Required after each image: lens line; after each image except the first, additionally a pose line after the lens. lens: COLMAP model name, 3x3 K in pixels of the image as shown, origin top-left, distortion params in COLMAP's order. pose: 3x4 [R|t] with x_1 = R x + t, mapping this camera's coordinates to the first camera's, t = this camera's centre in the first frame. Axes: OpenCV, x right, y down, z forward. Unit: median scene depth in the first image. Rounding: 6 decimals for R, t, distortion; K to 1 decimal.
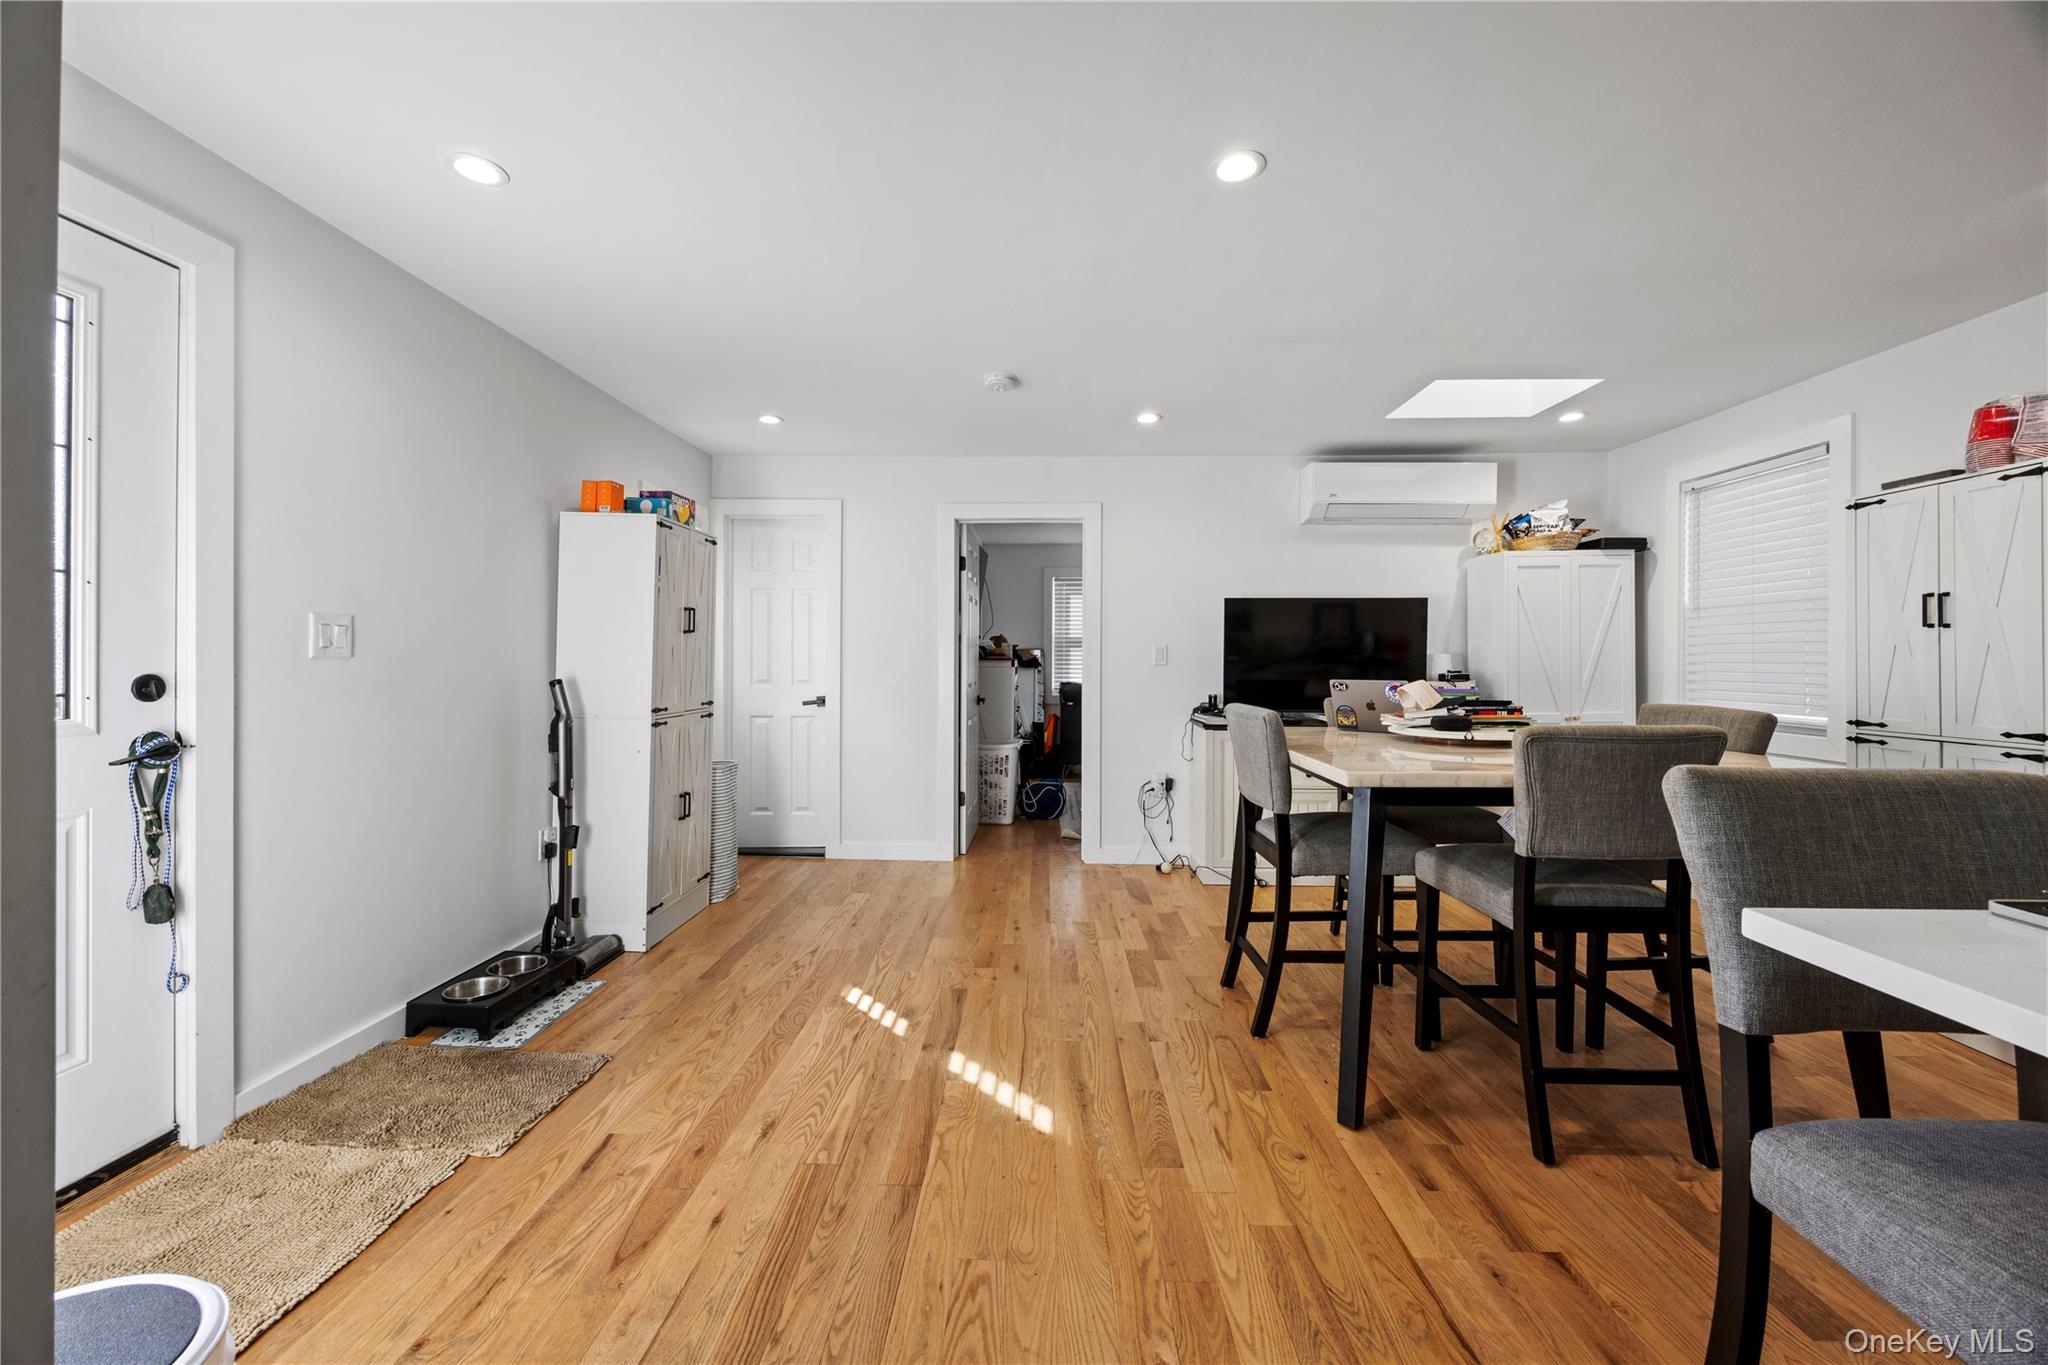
lens RADIAL K [[785.6, 0, 1018.5], [0, 785.6, 657.8], [0, 0, 1]] dist [-0.003892, 0.000317]
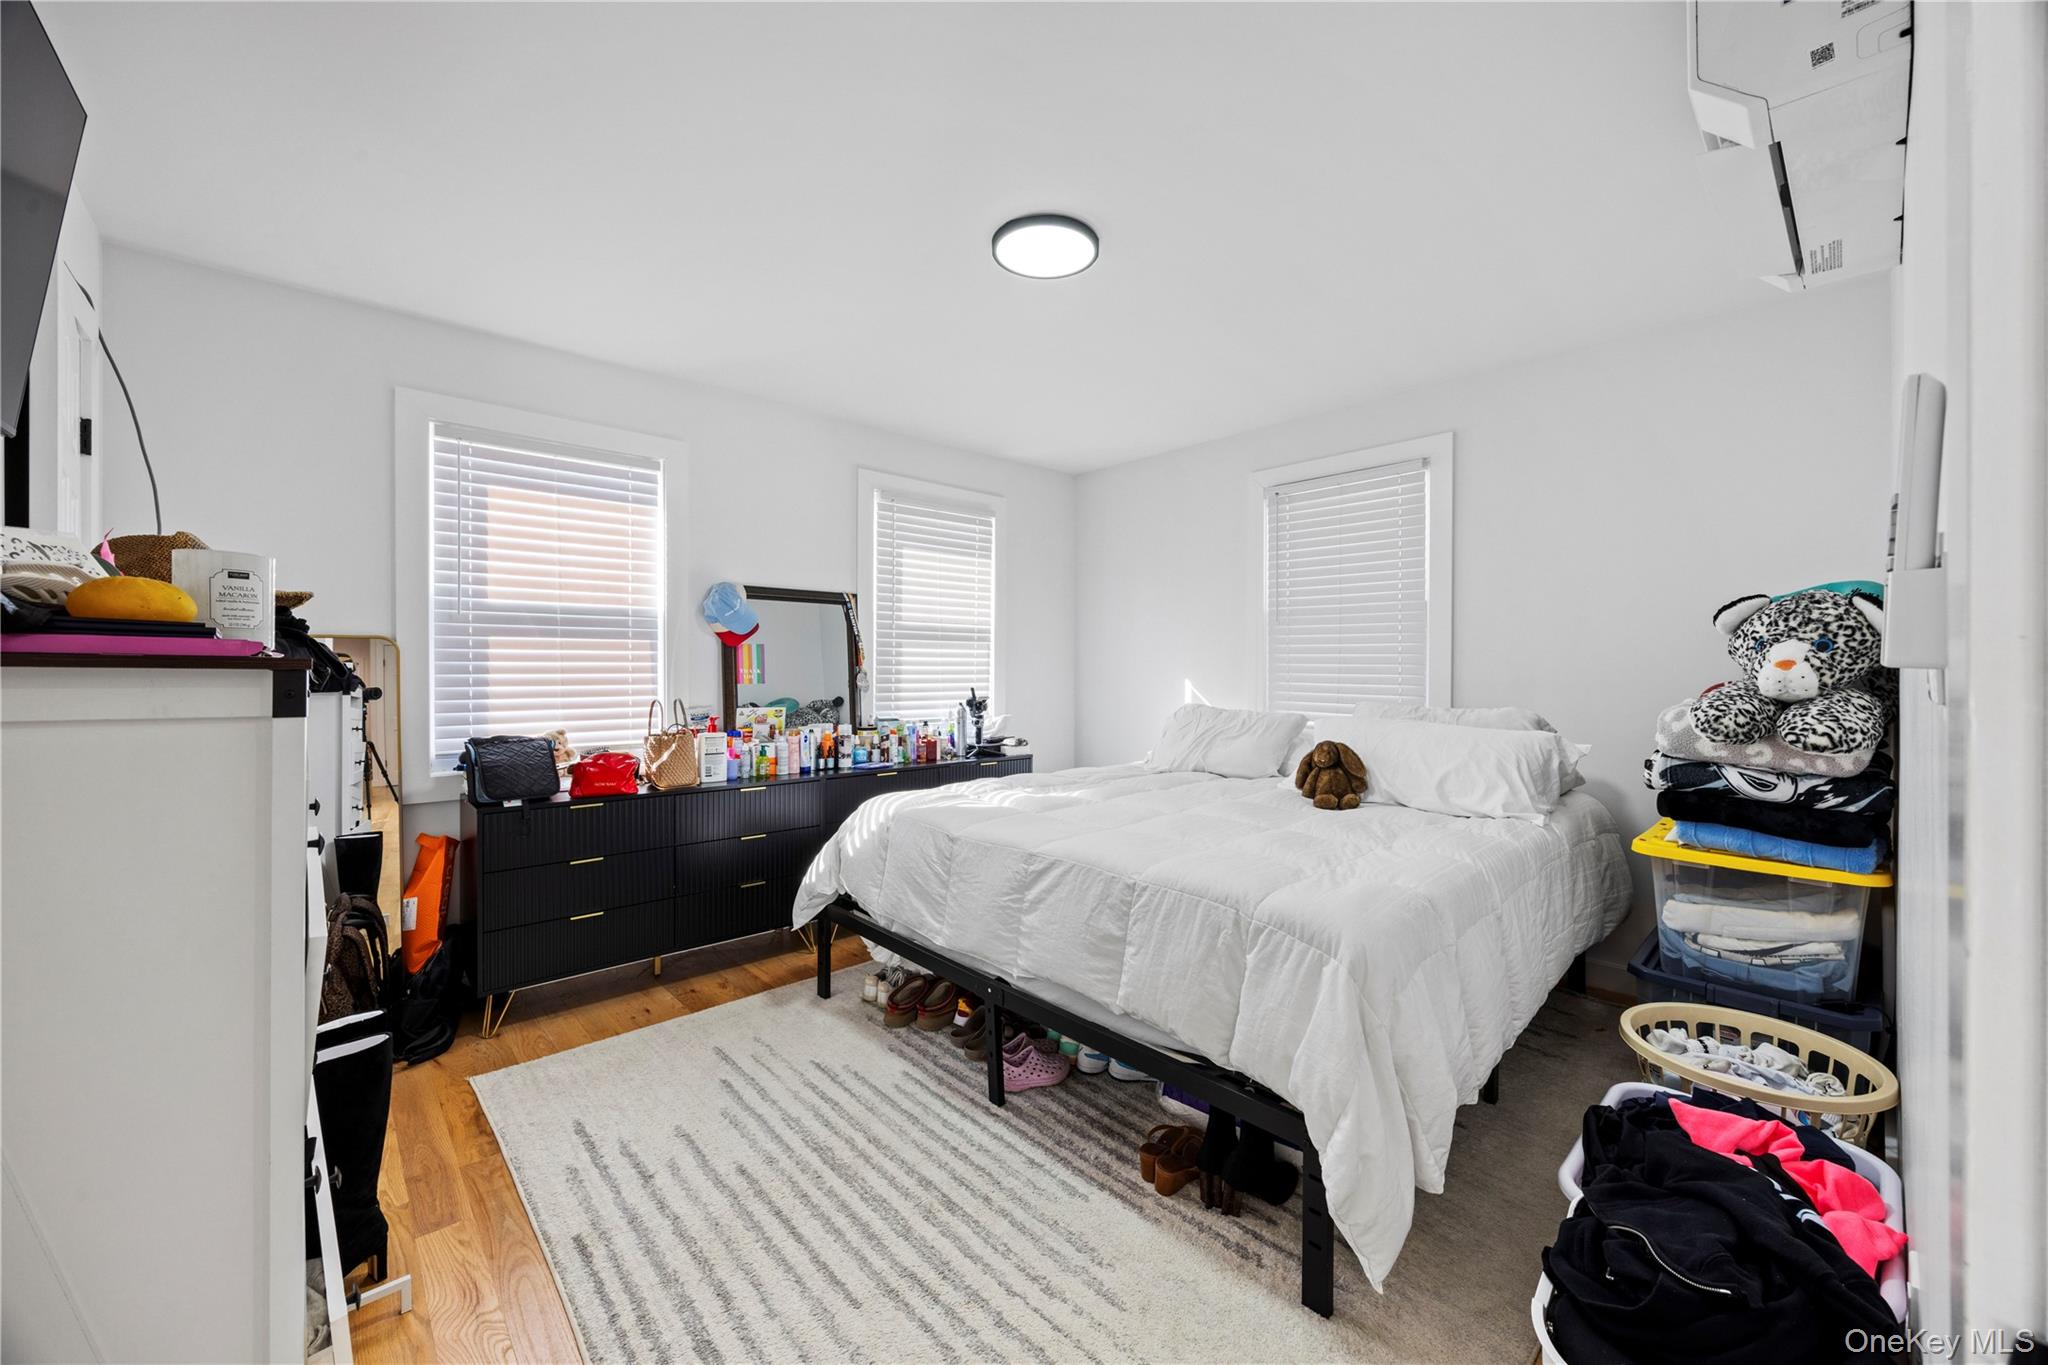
lens RADIAL K [[785.6, 0, 1026.2], [0, 785.6, 688.4], [0, 0, 1]] dist [-0.003892, 0.000317]
pose [[0.698023, -0.016544, 0.715884, -0.044193], [0.001334, 0.999761, 0.021804, 0.007295], [-0.716074, -0.014264, 0.697878, 1.492371]]
